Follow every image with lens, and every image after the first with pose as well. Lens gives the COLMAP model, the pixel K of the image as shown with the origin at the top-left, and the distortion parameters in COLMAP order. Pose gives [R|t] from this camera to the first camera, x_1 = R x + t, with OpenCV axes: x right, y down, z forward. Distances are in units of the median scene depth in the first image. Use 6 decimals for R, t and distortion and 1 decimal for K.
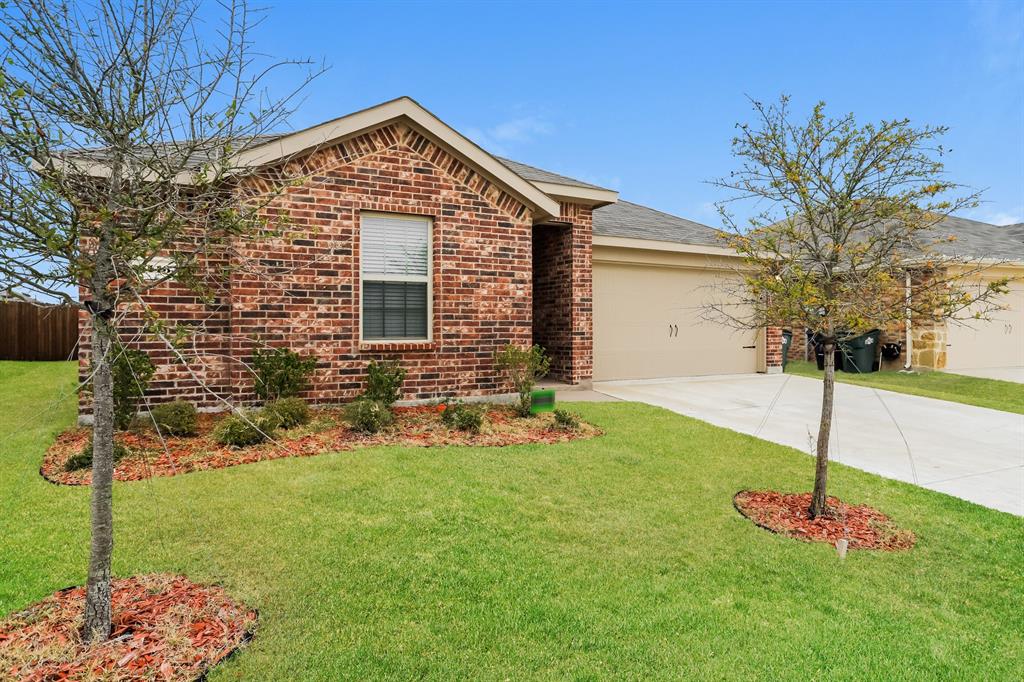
lens RADIAL K [[579.3, 0, 511.8], [0, 579.3, 336.7], [0, 0, 1]] dist [0.002675, -0.000172]
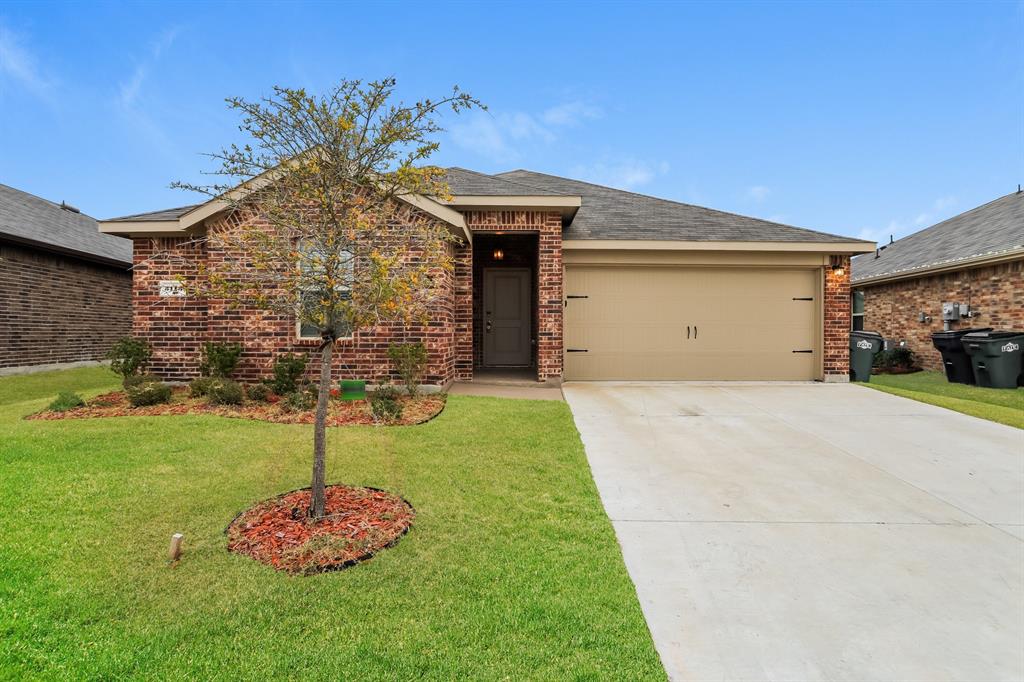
lens RADIAL K [[494.3, 0, 513.6], [0, 494.3, 344.5], [0, 0, 1]] dist [-0.019081, 0.004084]
pose [[0.885888, 0.014388, -0.463676, 0.645702], [-0.009870, 0.999877, 0.012168, 0.004533], [0.463794, -0.006203, 0.885921, 0.227951]]
